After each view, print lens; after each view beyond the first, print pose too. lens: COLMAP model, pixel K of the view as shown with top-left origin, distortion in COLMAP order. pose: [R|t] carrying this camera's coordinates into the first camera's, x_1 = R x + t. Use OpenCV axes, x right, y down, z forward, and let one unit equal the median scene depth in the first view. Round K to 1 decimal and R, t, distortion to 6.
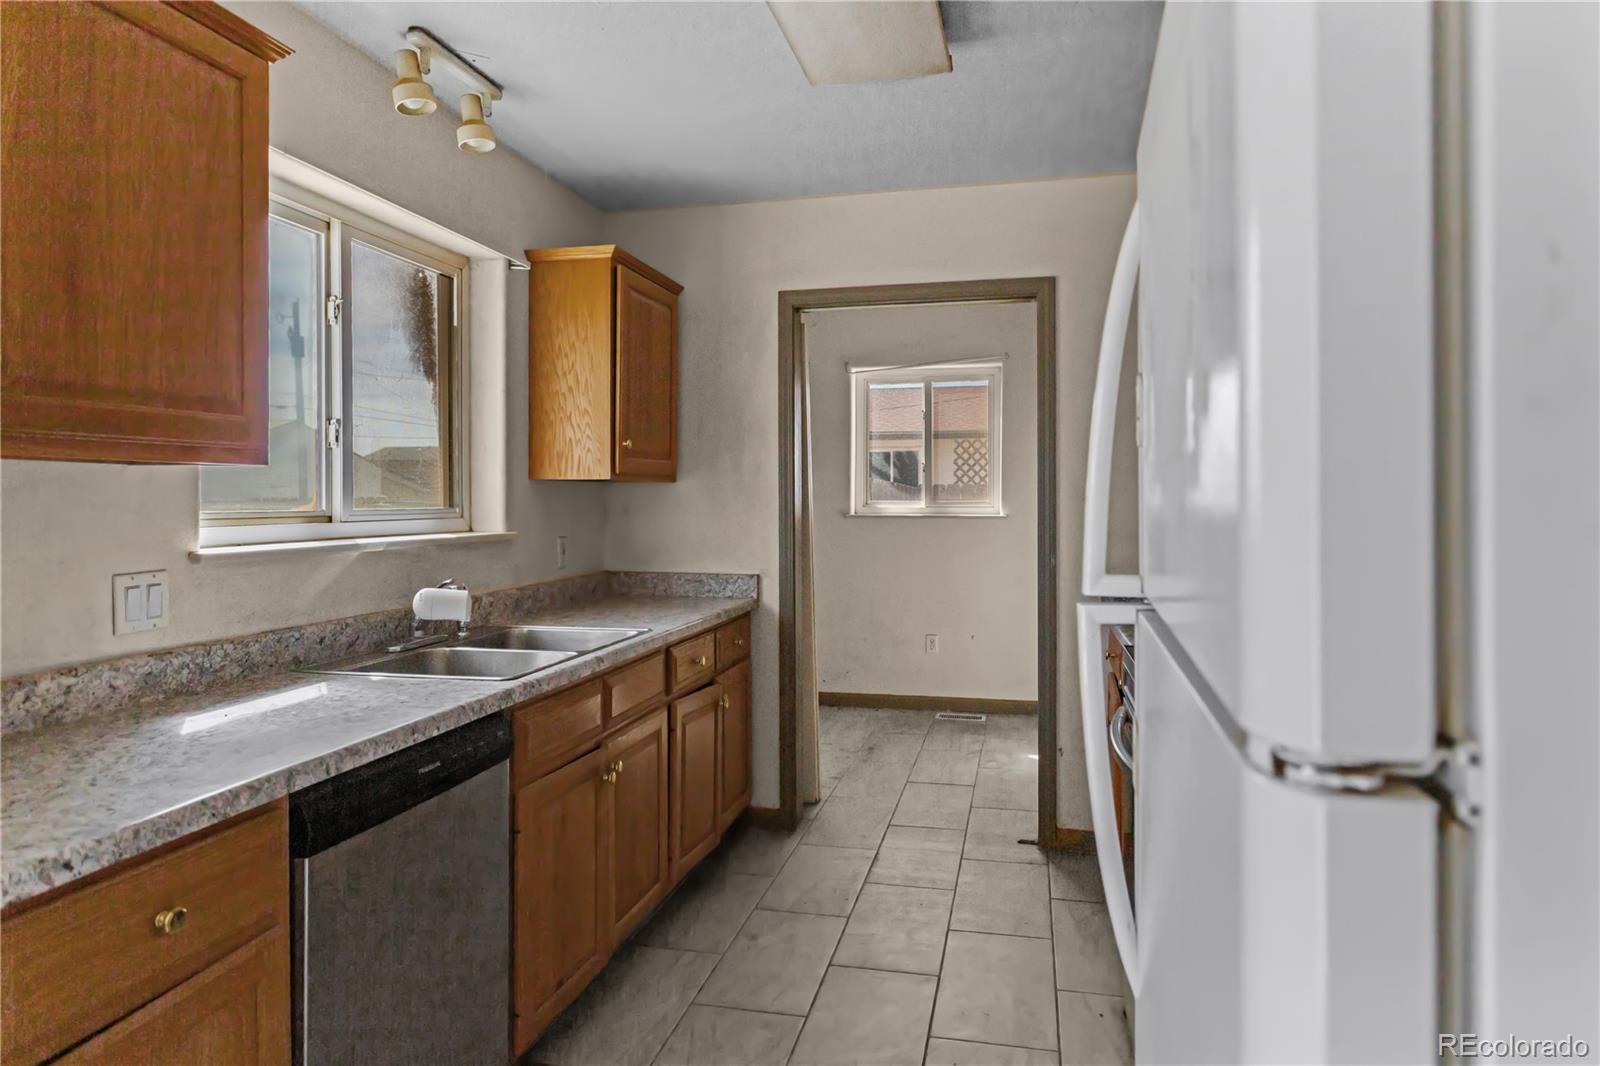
lens RADIAL K [[981.0, 0, 794.7], [0, 981.0, 506.3], [0, 0, 1]] dist [-0.000979, 0.004207]
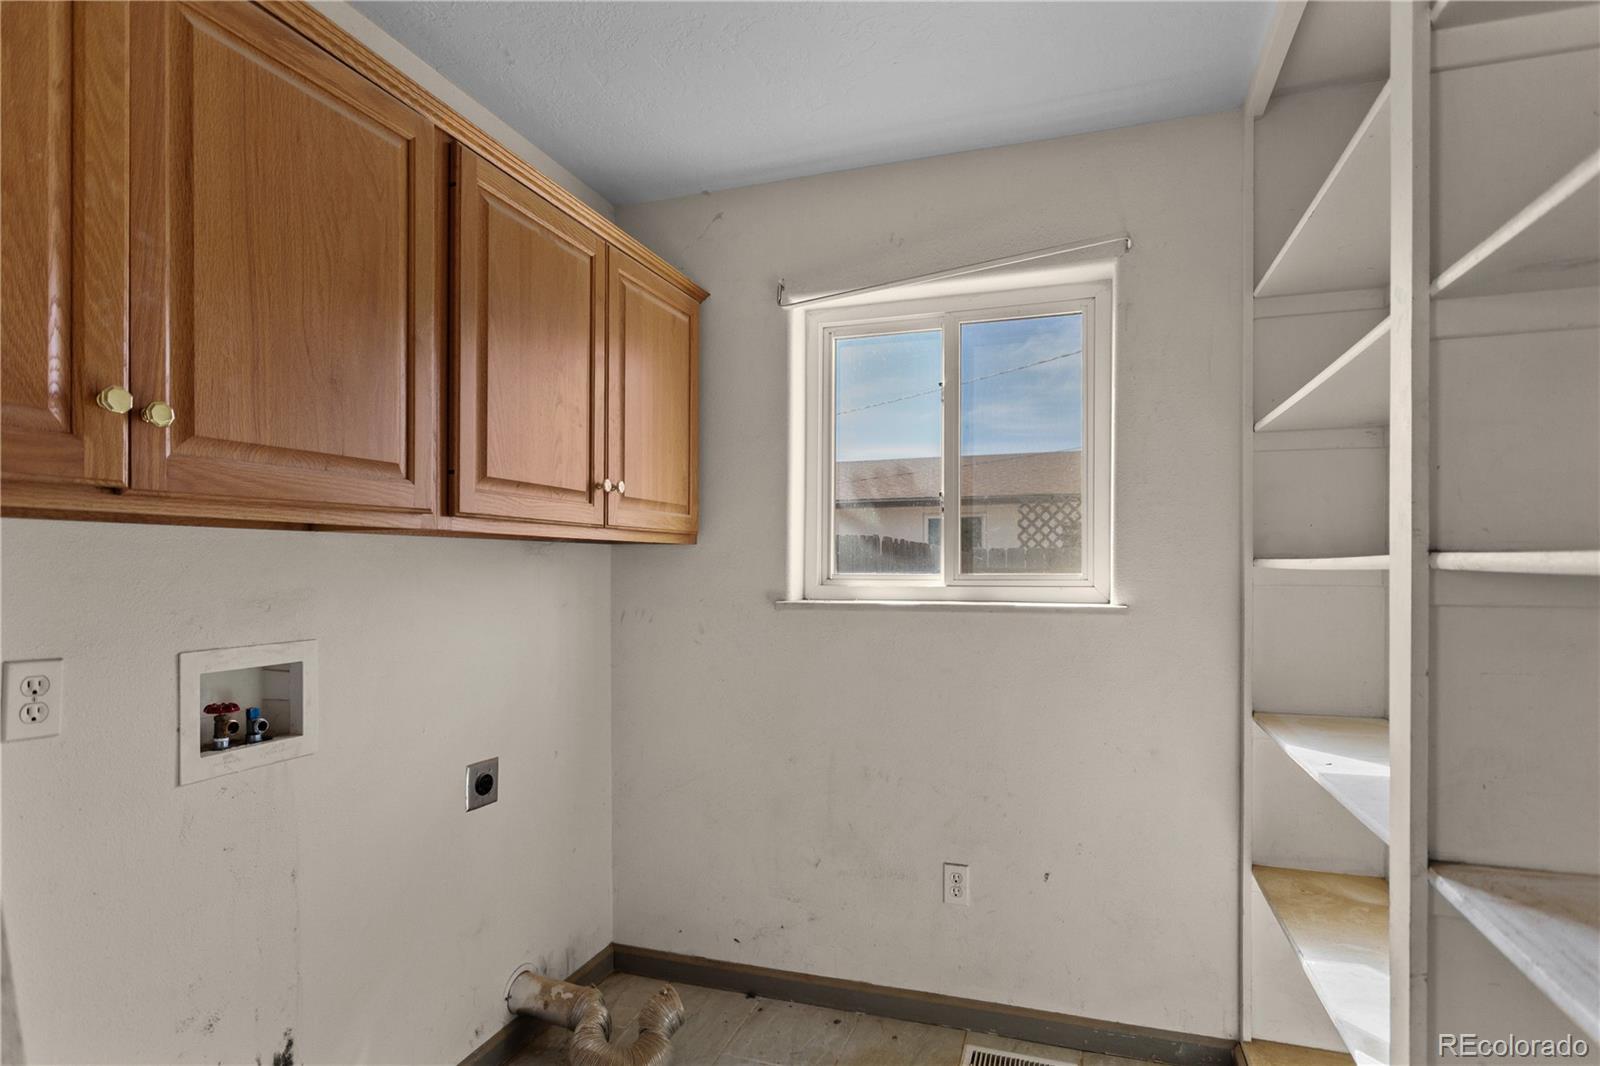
lens RADIAL K [[847.5, 0, 800.9], [0, 847.5, 569.4], [0, 0, 1]] dist [-0.002498, -0.000340]
pose [[0.995597, -0.000639, -0.093733, 0.197233], [0.000218, 0.999990, -0.004501, -0.010623], [0.093735, 0.004461, 0.995587, 1.127839]]
